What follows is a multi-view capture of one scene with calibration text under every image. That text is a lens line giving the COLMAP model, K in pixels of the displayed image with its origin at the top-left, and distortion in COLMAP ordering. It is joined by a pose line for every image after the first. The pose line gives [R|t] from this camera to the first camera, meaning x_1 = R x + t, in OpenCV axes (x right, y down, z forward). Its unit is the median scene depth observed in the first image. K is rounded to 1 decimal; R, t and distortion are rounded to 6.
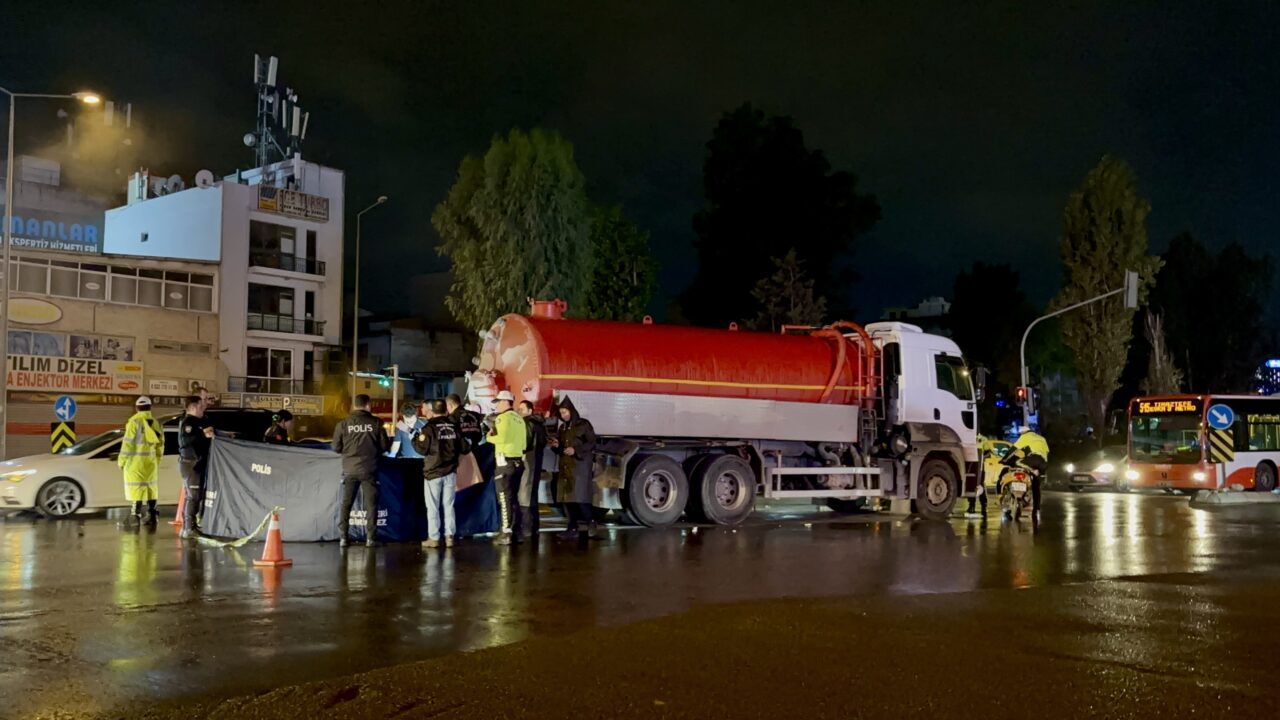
lens RADIAL K [[1224.3, 0, 638.2], [0, 1224.3, 362.1], [0, 0, 1]] dist [0.099536, 0.000000]
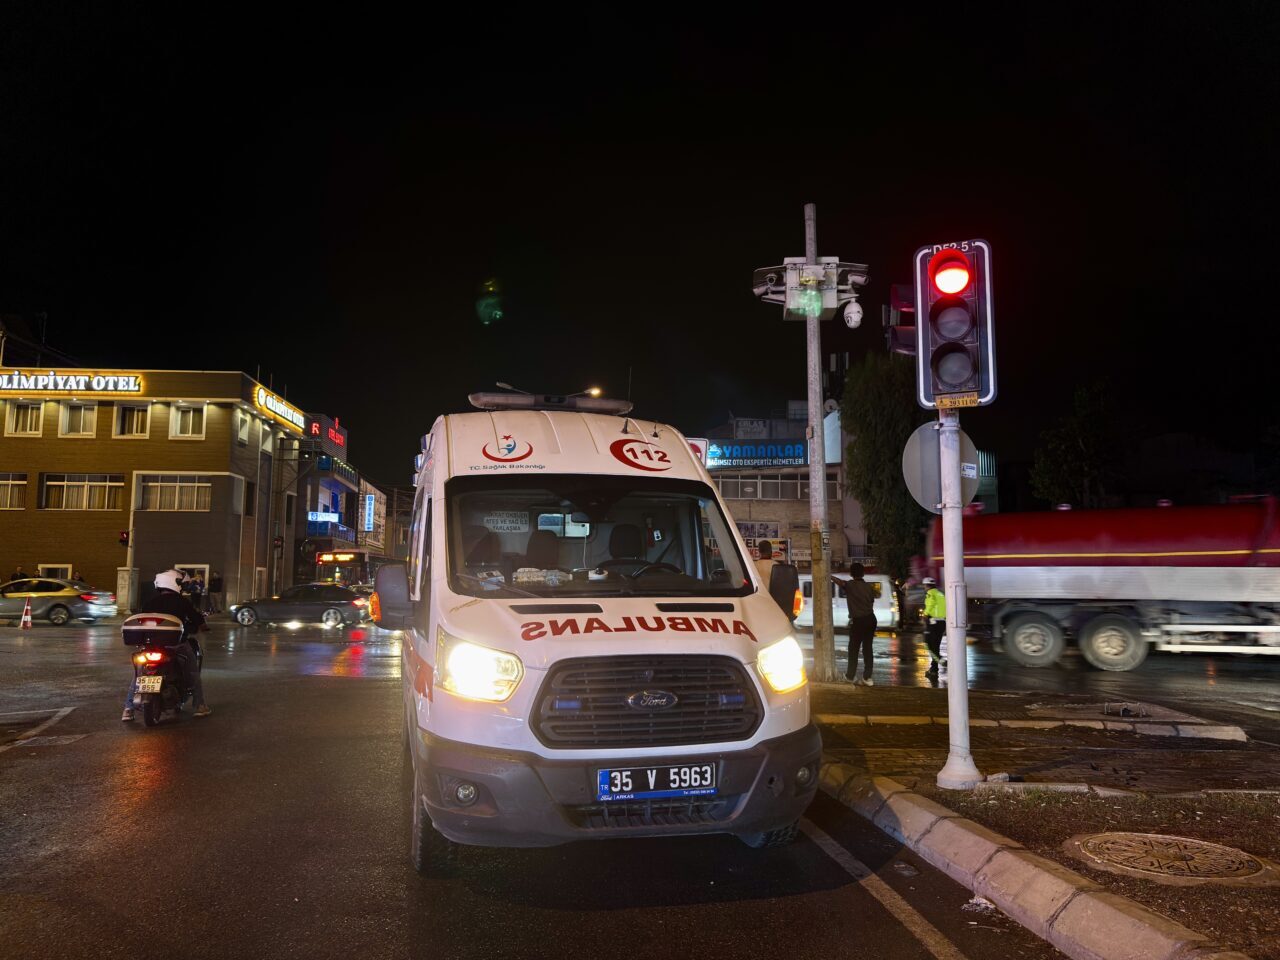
lens RADIAL K [[997.8, 0, 640.7], [0, 997.8, 474.3], [0, 0, 1]] dist [0.029888, -0.000281]
pose [[0.656583, -0.087916, -0.749113, 0.395939], [0.049141, 0.996060, -0.073826, 0.003834], [0.752651, 0.011661, 0.658316, 0.106702]]
